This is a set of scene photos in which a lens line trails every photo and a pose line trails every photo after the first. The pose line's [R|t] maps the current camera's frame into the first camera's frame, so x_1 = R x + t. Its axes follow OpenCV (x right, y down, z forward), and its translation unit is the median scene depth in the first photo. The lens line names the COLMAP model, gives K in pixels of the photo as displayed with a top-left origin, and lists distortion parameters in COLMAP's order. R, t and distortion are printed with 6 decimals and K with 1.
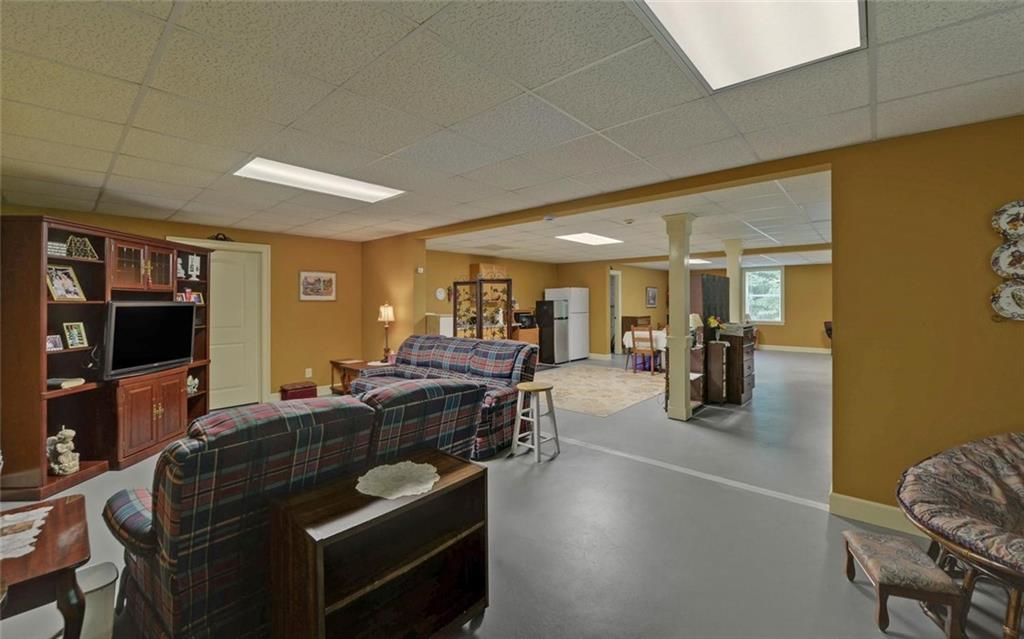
lens RADIAL K [[412.1, 0, 510.5], [0, 412.1, 303.1], [0, 0, 1]] dist [-0.019156, -0.000098]
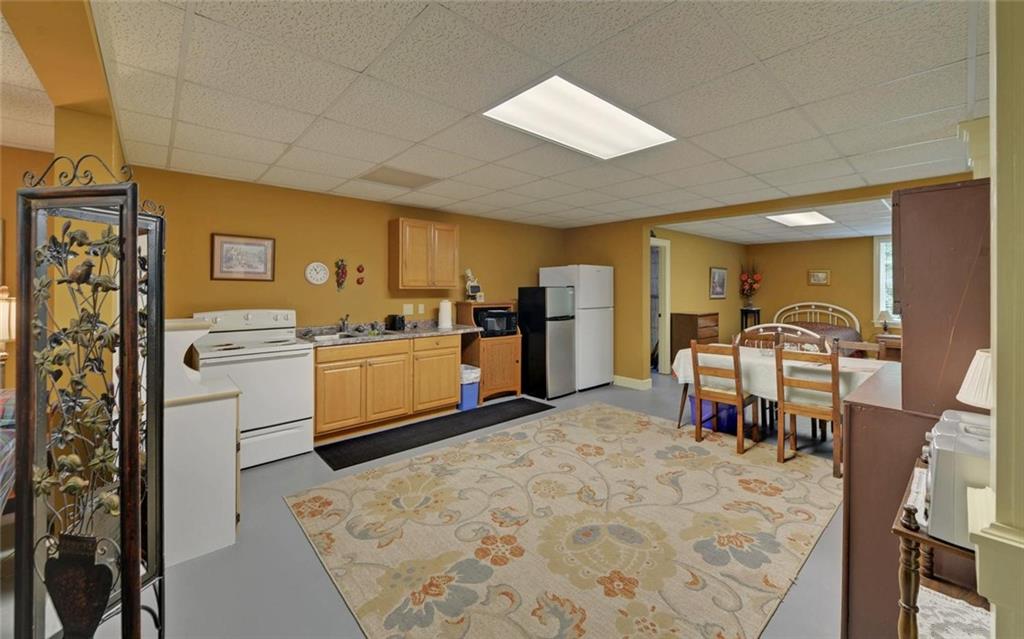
lens RADIAL K [[403.9, 0, 511.7], [0, 403.9, 292.3], [0, 0, 1]] dist [0.001671, 0.000111]
pose [[0.994343, 0.005704, -0.106067, 0.114901], [-0.005049, 0.999966, 0.006445, -0.002136], [0.106101, -0.005873, 0.994338, 0.434367]]
